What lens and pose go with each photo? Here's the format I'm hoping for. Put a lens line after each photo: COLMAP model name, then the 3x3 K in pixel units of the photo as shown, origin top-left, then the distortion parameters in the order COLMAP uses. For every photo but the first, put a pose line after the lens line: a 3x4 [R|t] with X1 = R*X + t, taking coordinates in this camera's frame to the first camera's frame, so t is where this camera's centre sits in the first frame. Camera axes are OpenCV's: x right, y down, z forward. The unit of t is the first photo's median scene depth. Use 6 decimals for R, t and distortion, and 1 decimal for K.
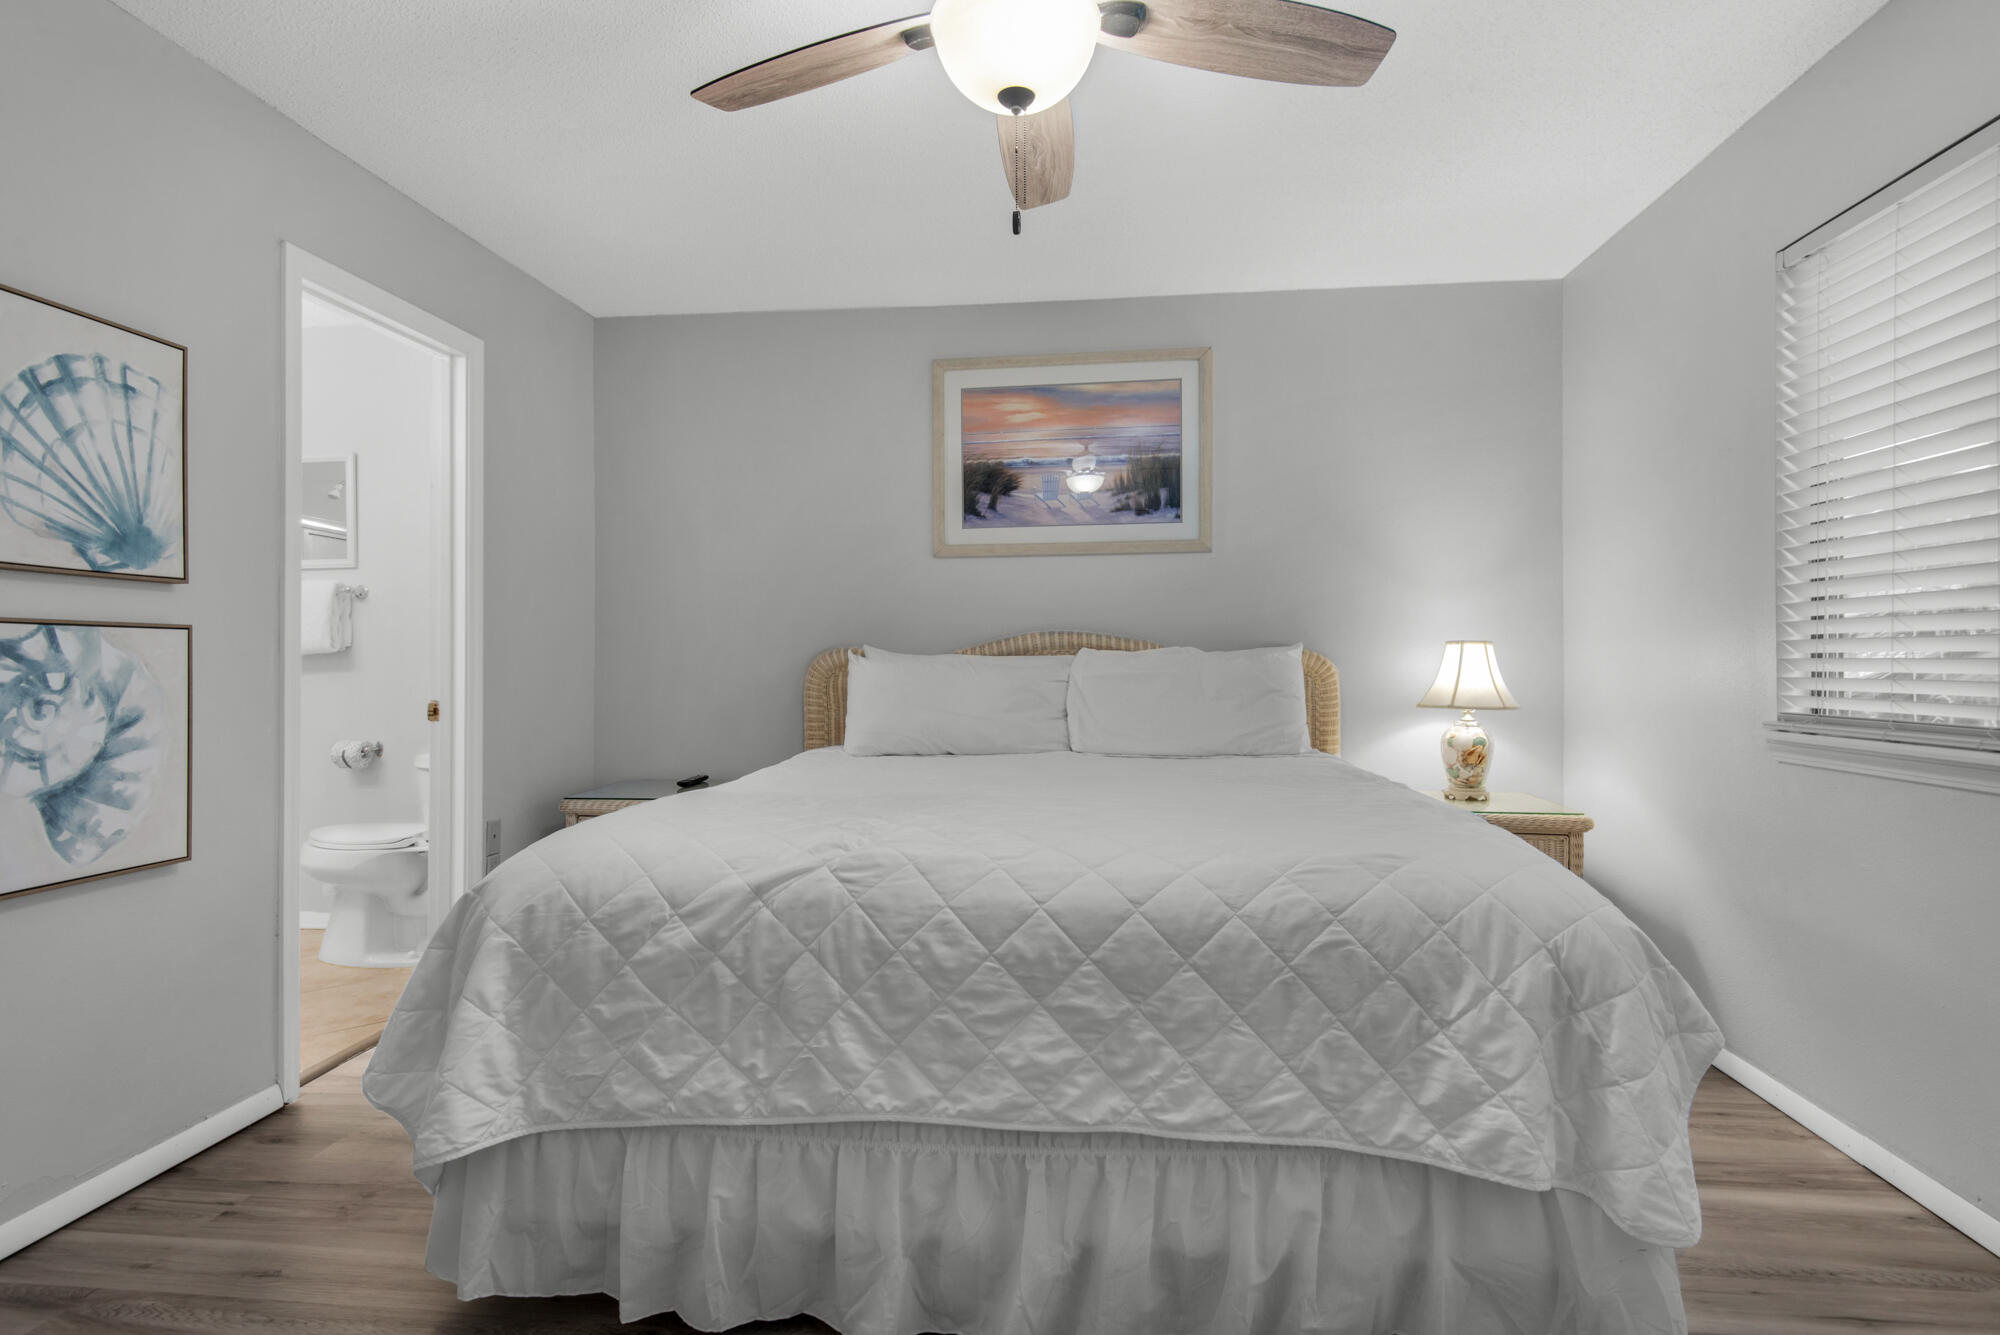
lens RADIAL K [[916.0, 0, 1012.3], [0, 916.0, 654.6], [0, 0, 1]] dist [0.028284, -0.020050]
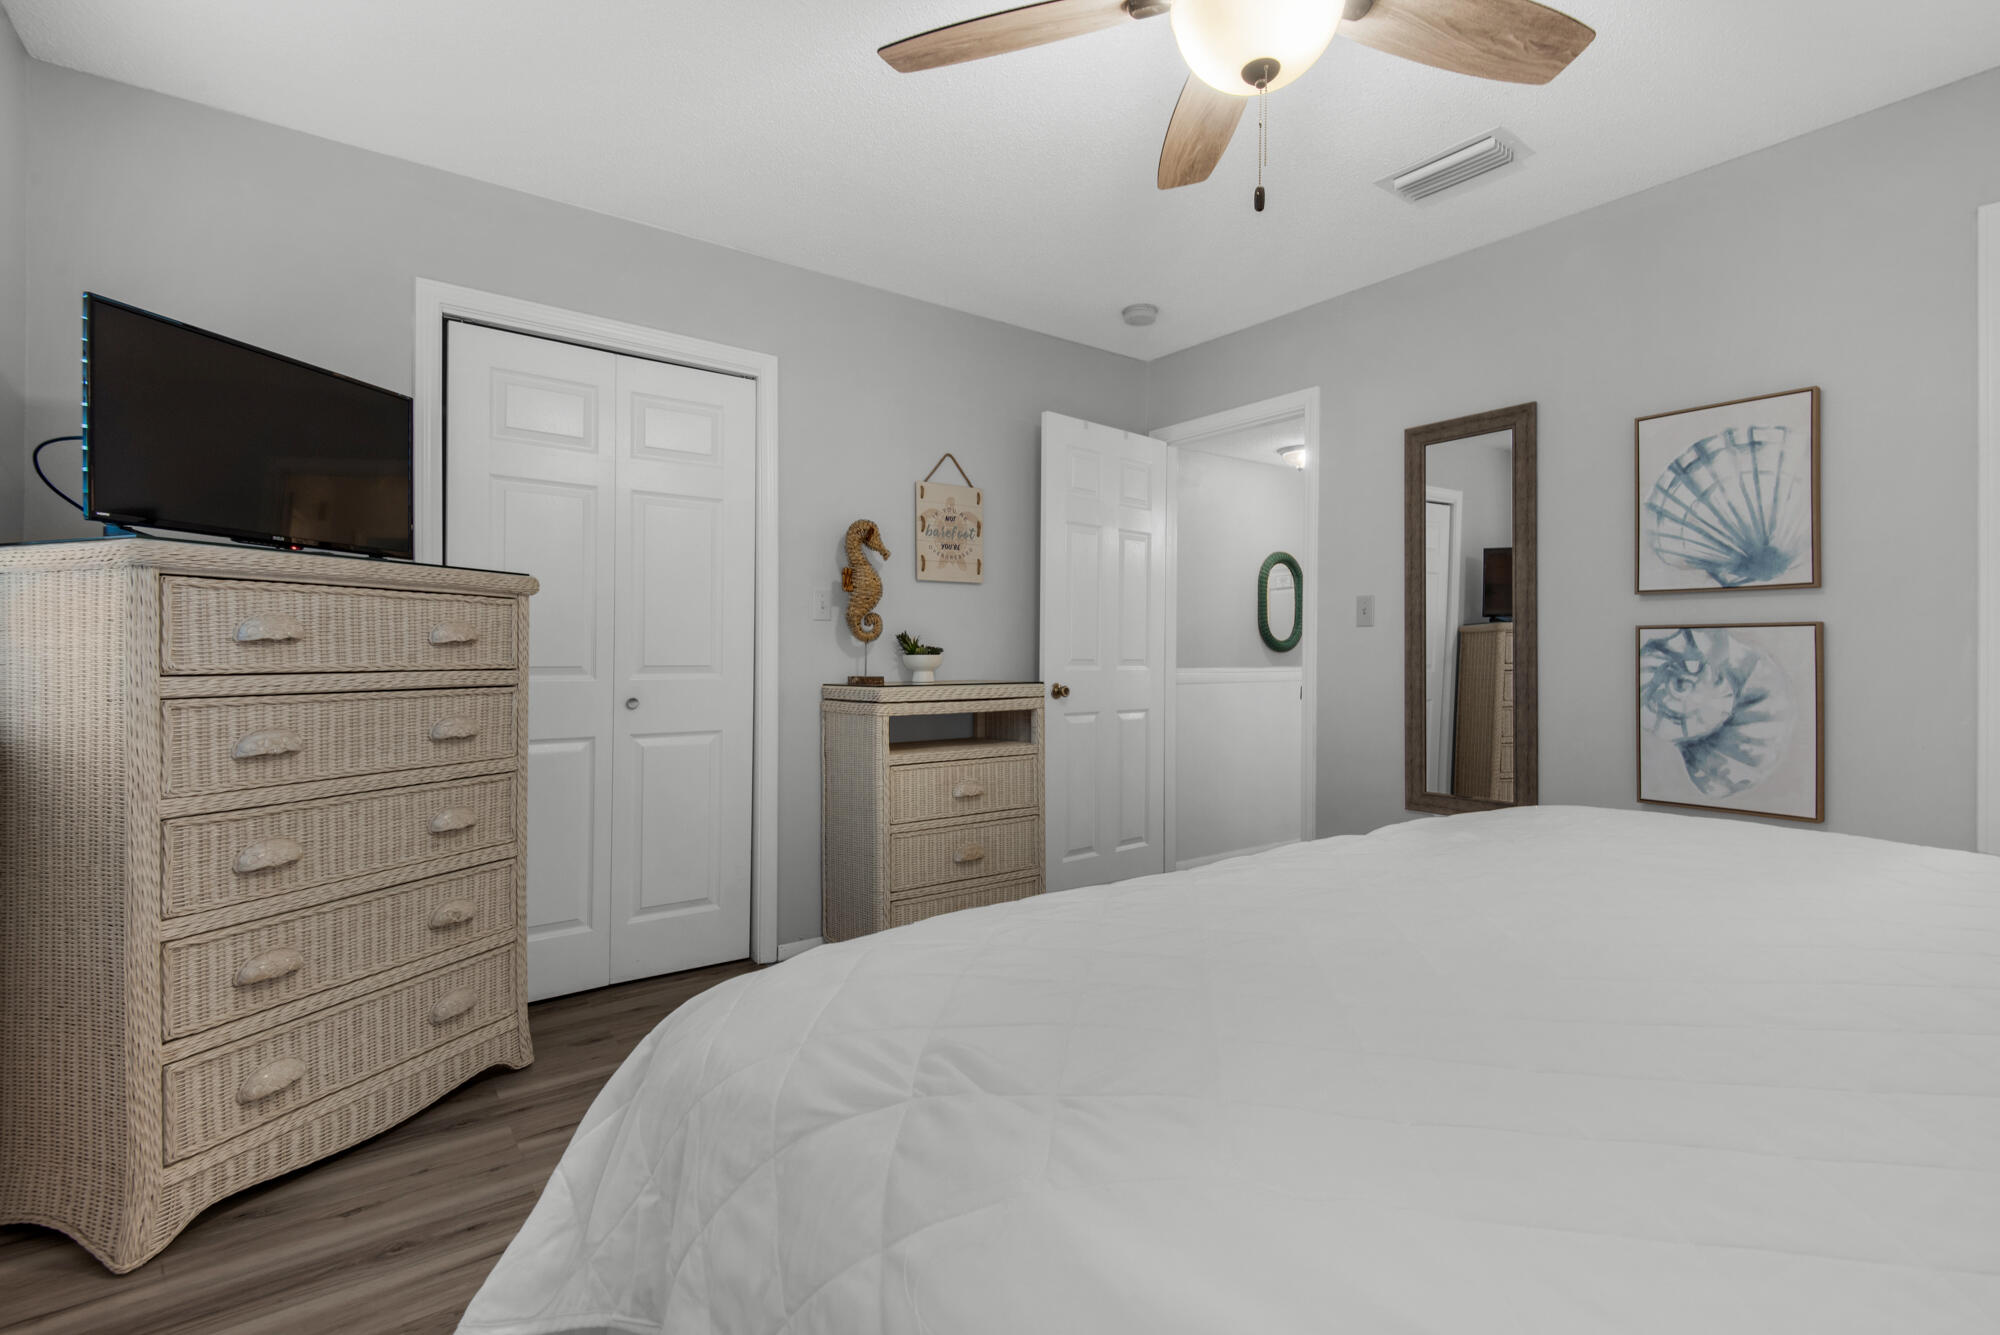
lens RADIAL K [[916.0, 0, 1012.3], [0, 916.0, 654.6], [0, 0, 1]] dist [0.028284, -0.020050]
pose [[-0.726716, -0.004961, -0.686920, 0.733903], [0.002077, 0.999953, -0.009419, 0.020647], [0.686935, -0.008272, -0.726672, 1.284431]]
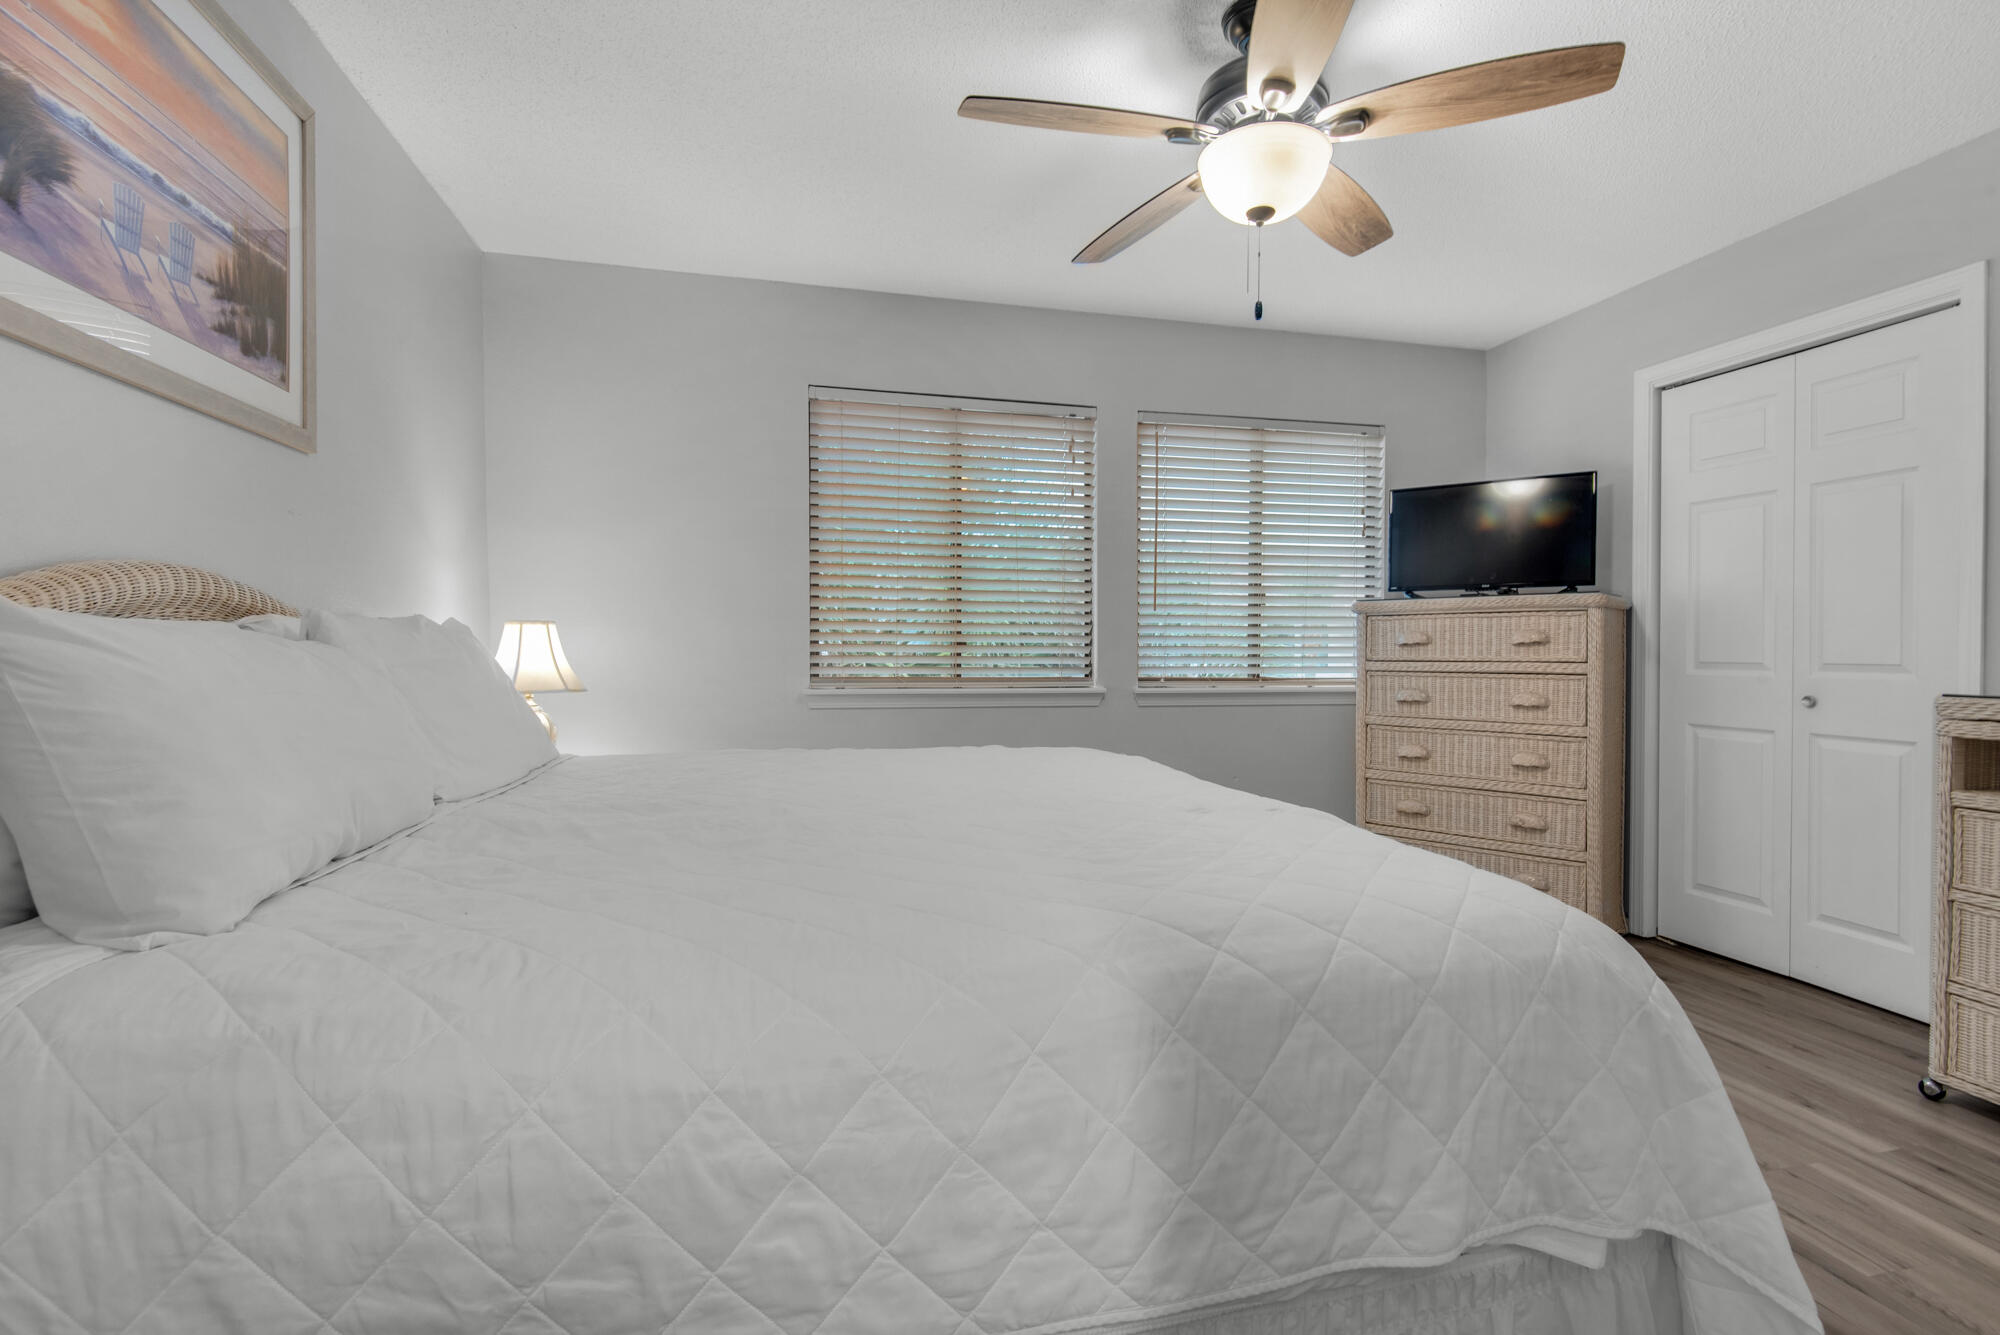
lens RADIAL K [[916.0, 0, 1012.3], [0, 916.0, 654.6], [0, 0, 1]] dist [0.028284, -0.020050]
pose [[-0.322699, -0.007534, 0.946472, -0.941711], [-0.010854, 0.999932, 0.004259, 0.017214], [-0.946439, -0.008899, -0.322759, 1.463357]]
